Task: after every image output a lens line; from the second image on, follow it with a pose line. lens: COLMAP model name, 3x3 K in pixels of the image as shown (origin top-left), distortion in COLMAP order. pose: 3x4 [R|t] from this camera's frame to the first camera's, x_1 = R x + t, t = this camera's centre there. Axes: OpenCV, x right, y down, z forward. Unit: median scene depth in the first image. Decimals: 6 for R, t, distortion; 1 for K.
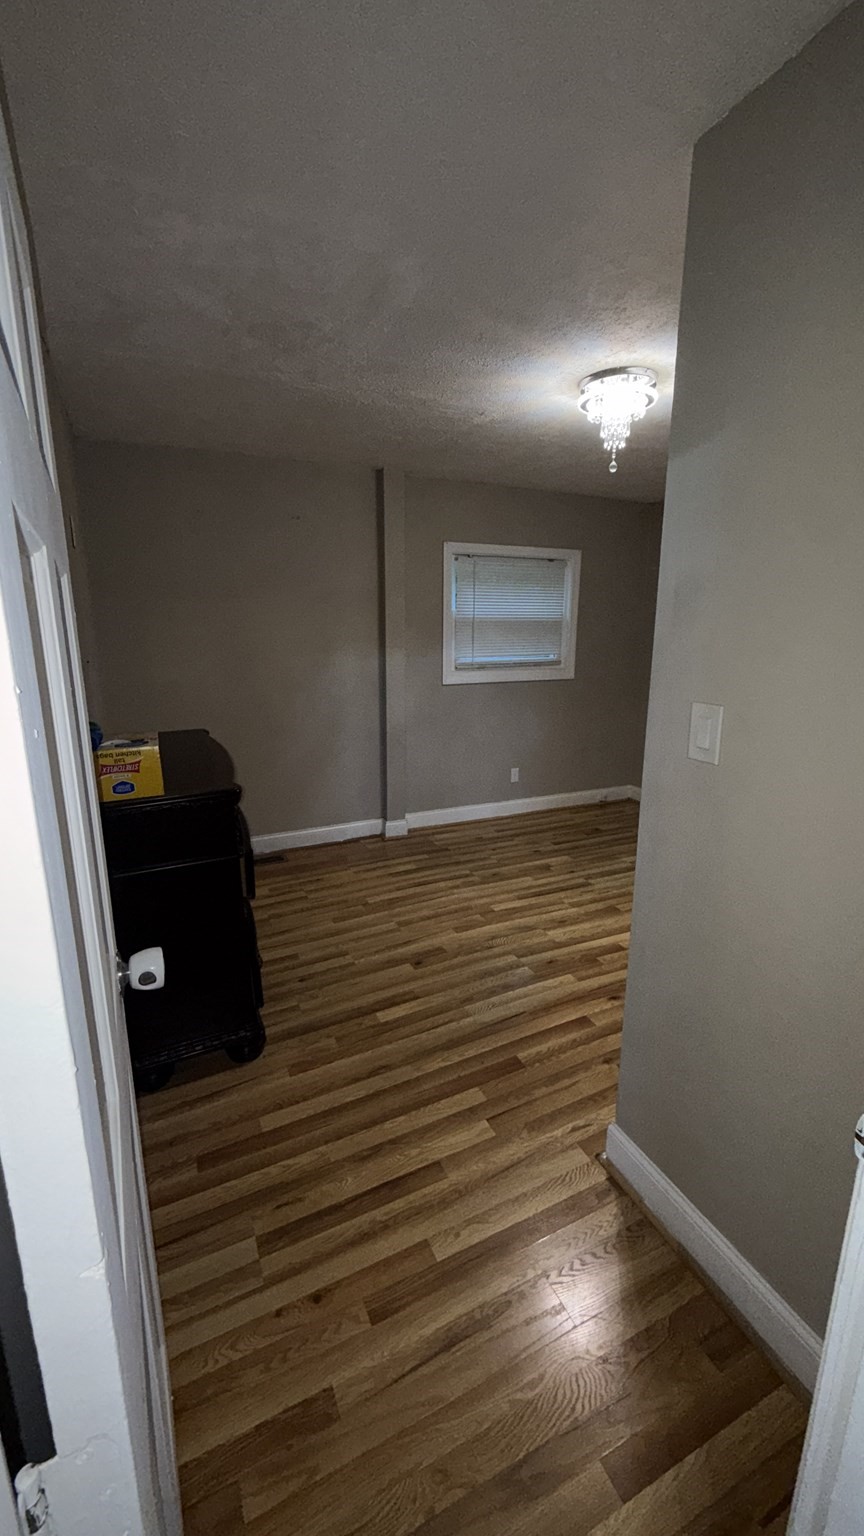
lens RADIAL K [[626.9, 0, 432.6], [0, 626.9, 768.6], [0, 0, 1]] dist [-0.000457, -0.000008]
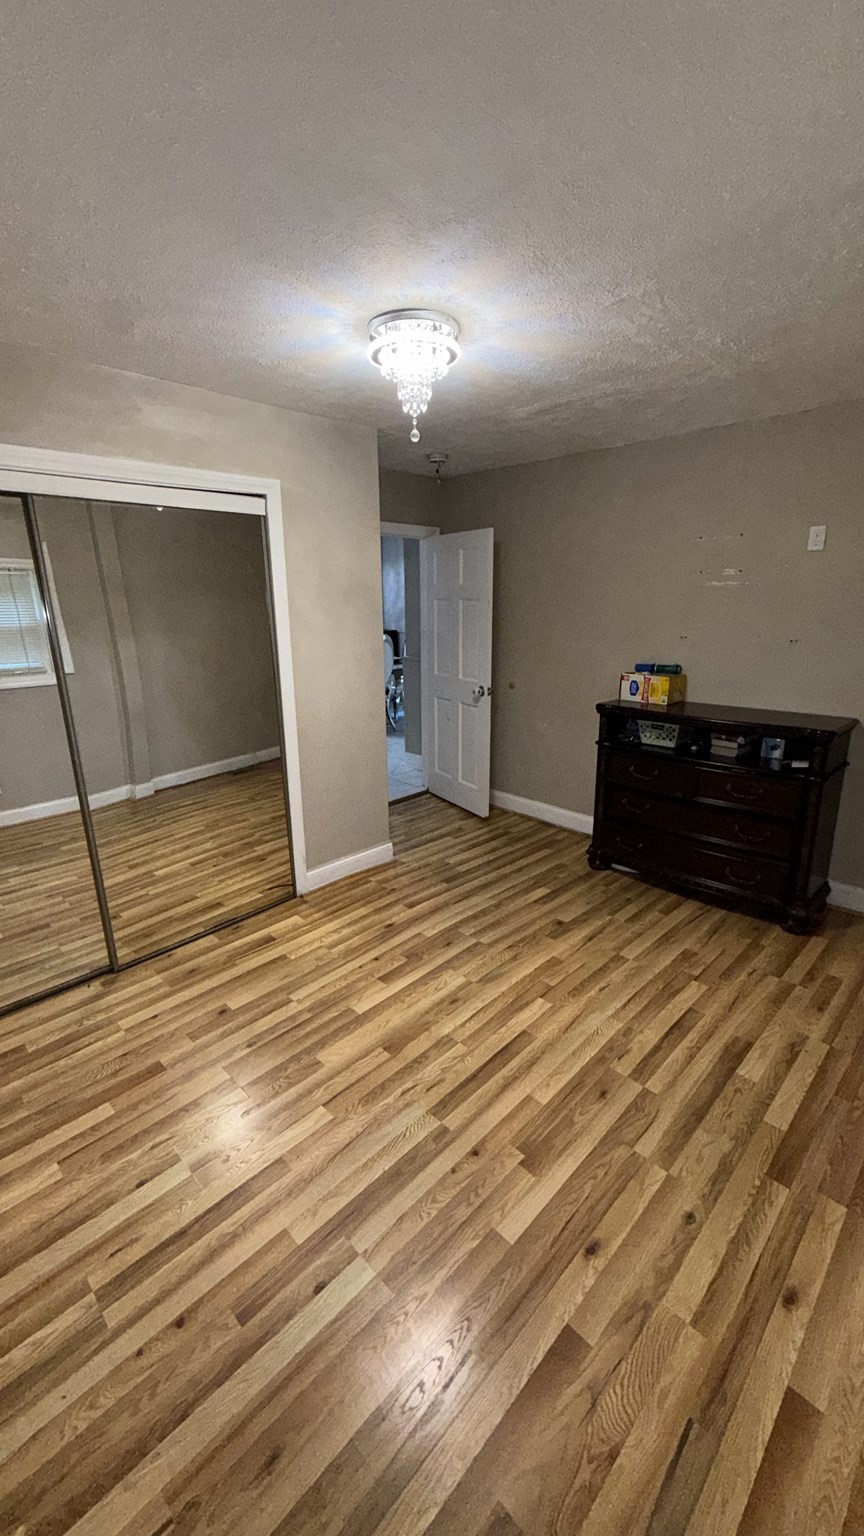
lens RADIAL K [[626.9, 0, 430.0], [0, 626.9, 771.6], [0, 0, 1]] dist [-0.000457, -0.000008]
pose [[-0.942179, 0.100012, -0.319839, 0.464612], [-0.067590, 0.878098, 0.473683, -0.389162], [0.328224, 0.467912, -0.820565, 1.520992]]
